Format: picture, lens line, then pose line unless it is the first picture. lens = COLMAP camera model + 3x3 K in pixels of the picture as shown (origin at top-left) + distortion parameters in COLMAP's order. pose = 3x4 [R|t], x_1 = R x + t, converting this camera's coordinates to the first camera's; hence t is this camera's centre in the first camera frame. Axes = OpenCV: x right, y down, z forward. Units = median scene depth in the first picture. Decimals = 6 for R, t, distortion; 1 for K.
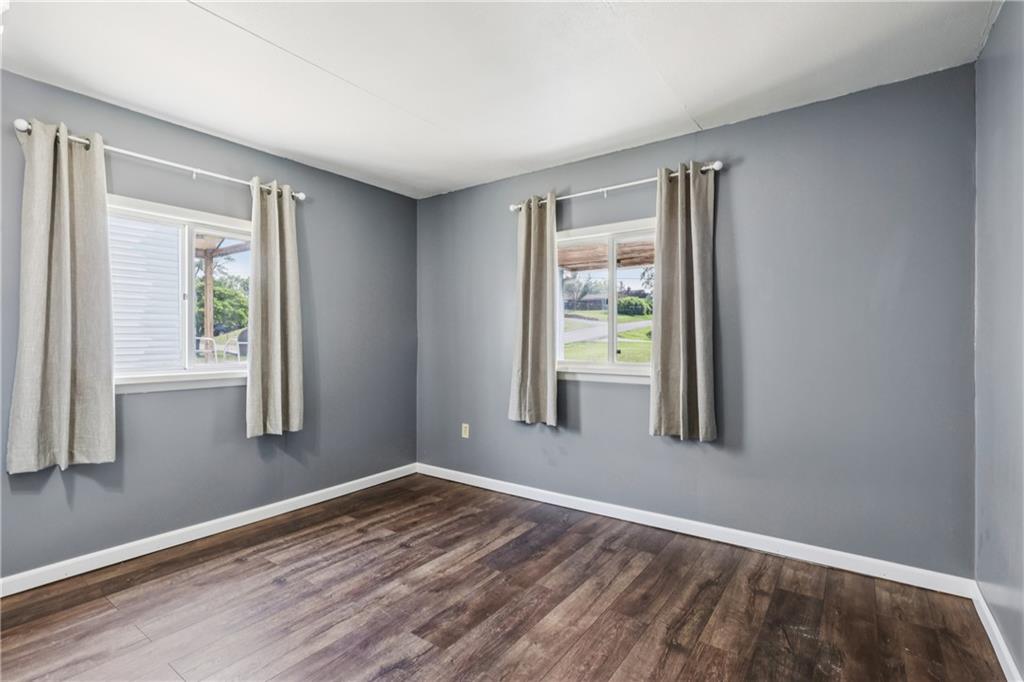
lens RADIAL K [[487.4, 0, 511.1], [0, 487.4, 342.7], [0, 0, 1]] dist [0.002398, 0.000269]
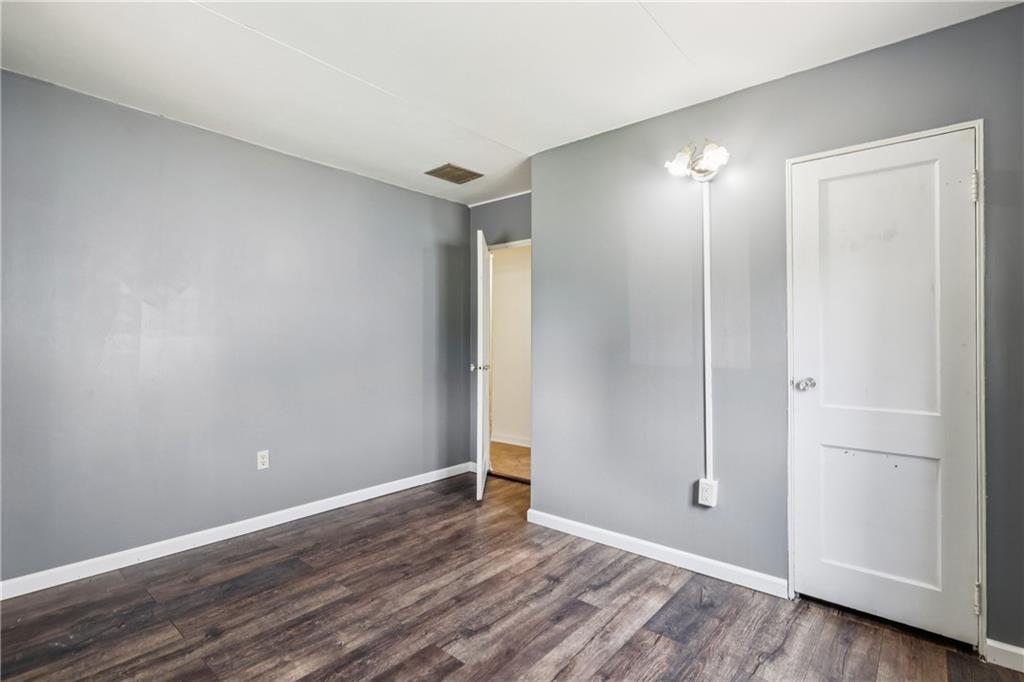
lens RADIAL K [[487.4, 0, 506.9], [0, 487.4, 338.2], [0, 0, 1]] dist [0.002398, 0.000269]
pose [[-0.996358, -0.003052, 0.085217, -0.278563], [-0.002217, 0.999949, 0.009900, -0.016505], [-0.085243, 0.009675, -0.996313, 1.464908]]
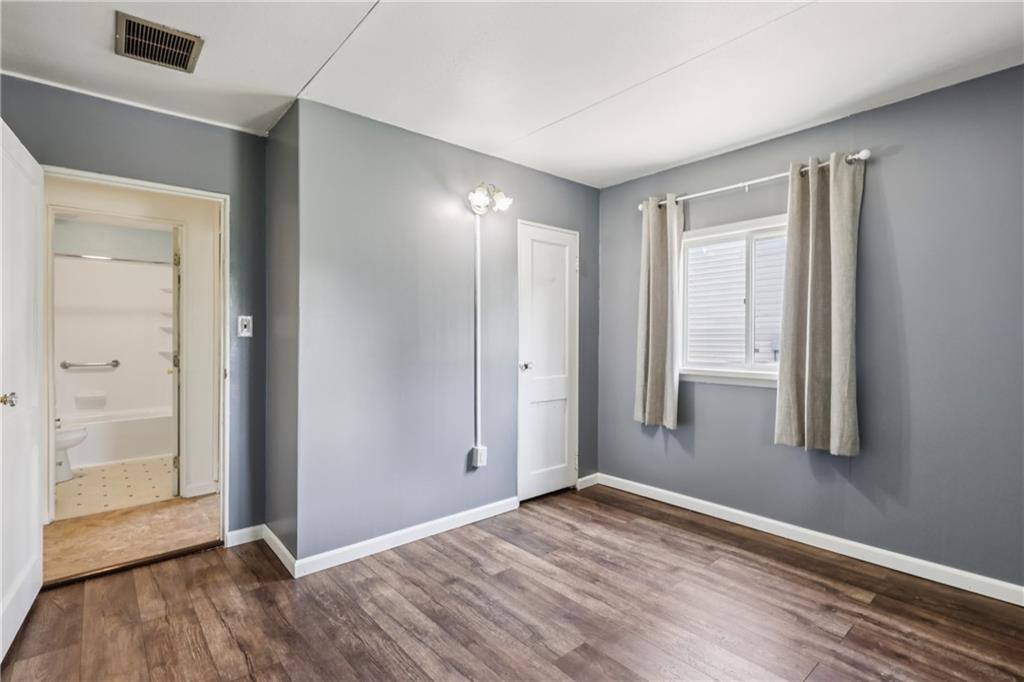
lens RADIAL K [[487.4, 0, 497.9], [0, 487.4, 341.0], [0, 0, 1]] dist [0.002398, 0.000269]
pose [[-0.248696, 0.005683, -0.968565, 0.598215], [-0.011694, 0.999892, 0.008869, -0.009178], [0.968511, 0.013532, -0.248603, 0.825261]]
